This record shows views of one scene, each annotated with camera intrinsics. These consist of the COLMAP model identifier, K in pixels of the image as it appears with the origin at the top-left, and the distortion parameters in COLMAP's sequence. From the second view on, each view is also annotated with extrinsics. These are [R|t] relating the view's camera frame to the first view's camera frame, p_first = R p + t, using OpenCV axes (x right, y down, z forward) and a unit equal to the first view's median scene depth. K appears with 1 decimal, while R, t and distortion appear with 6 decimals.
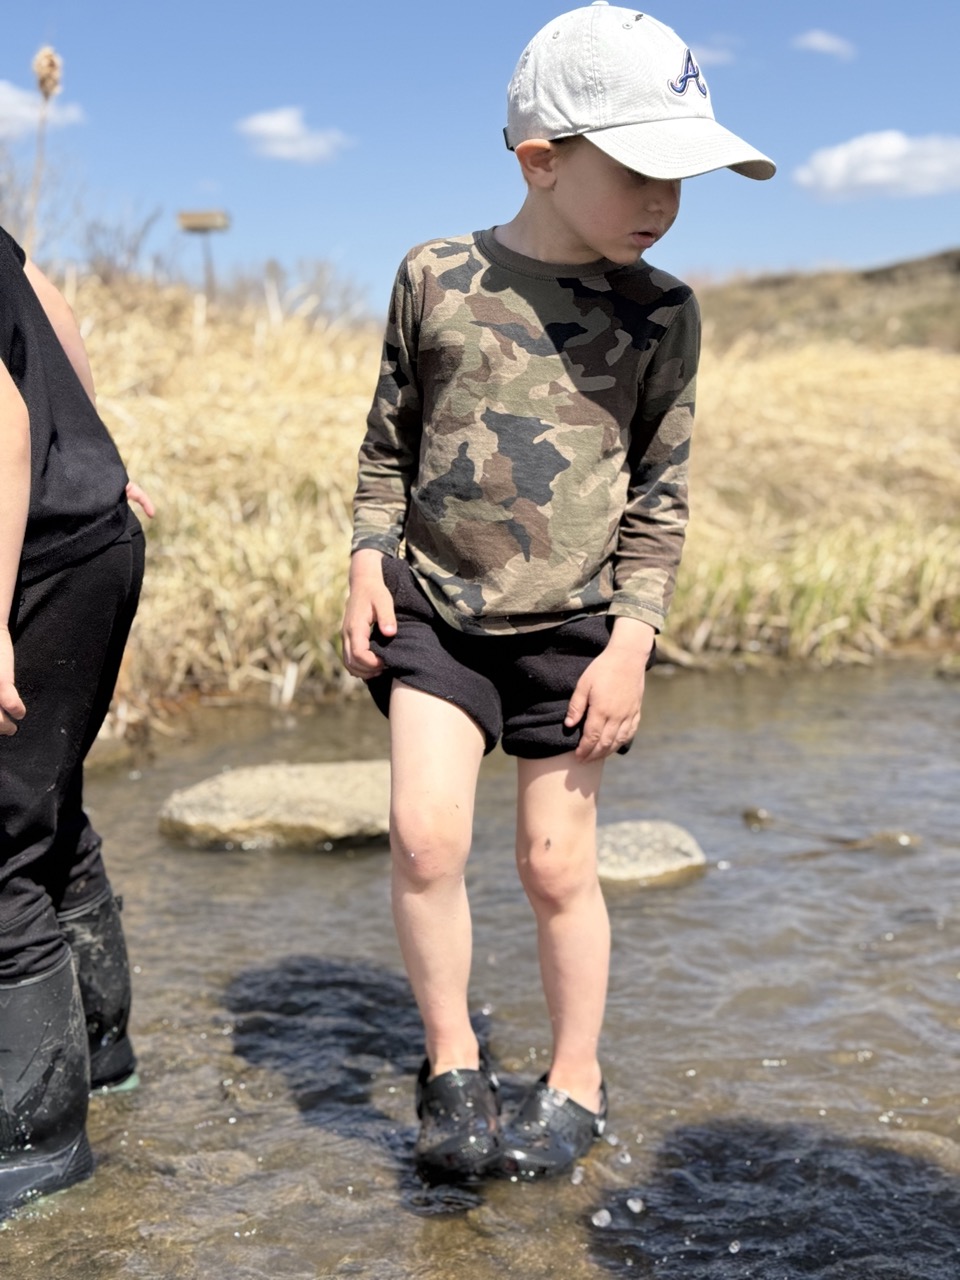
lens RADIAL K [[1809.4, 0, 480.9], [0, 1809.4, 631.1], [0, 0, 1]] dist [0.160717, 0.000000]
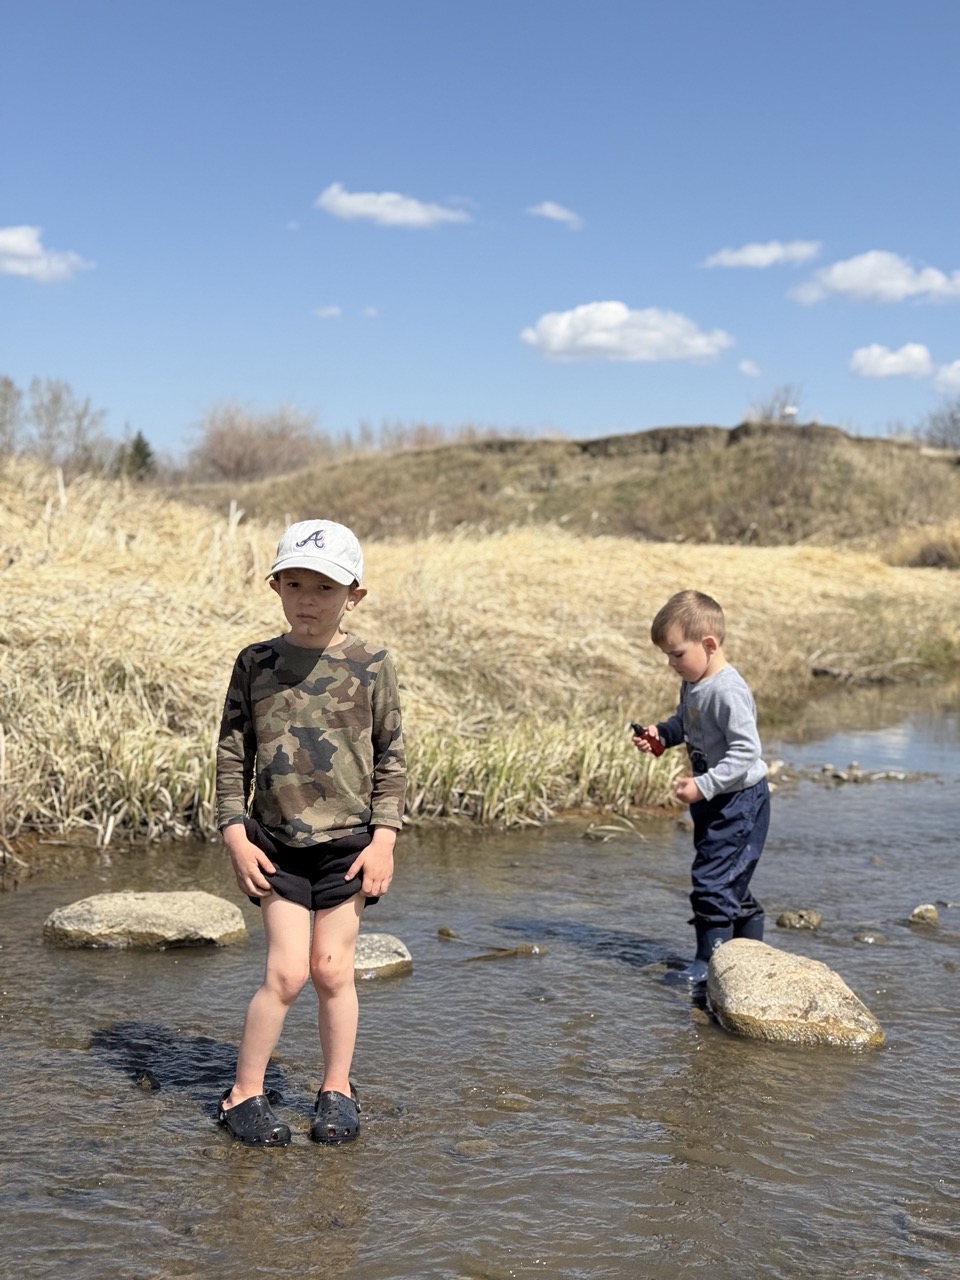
lens RADIAL K [[1809.4, 0, 450.1], [0, 1809.4, 635.9], [0, 0, 1]] dist [0.160717, 0.000000]
pose [[0.989961, 0.046774, 0.133380, -0.040773], [-0.037286, 0.996652, -0.072768, -0.024016], [-0.136337, 0.067064, 0.988390, -0.350360]]
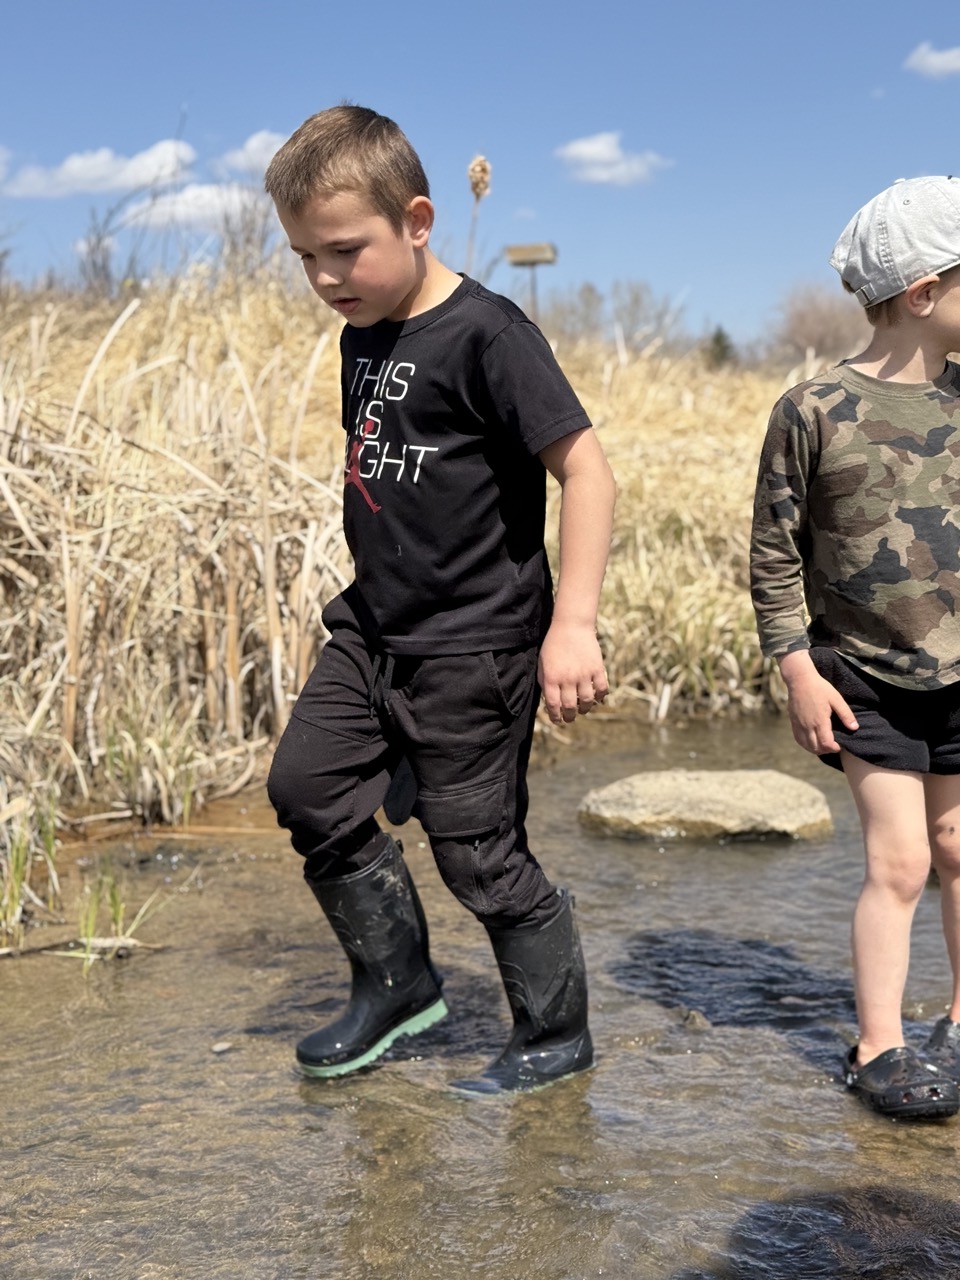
lens RADIAL K [[1809.4, 0, 476.5], [0, 1809.4, 648.6], [0, 0, 1]] dist [0.160717, 0.000000]
pose [[0.985374, 0.015686, -0.169684, -0.028896], [-0.016118, 0.999869, -0.001164, -0.000873], [0.169644, 0.003882, 0.985498, -0.119804]]
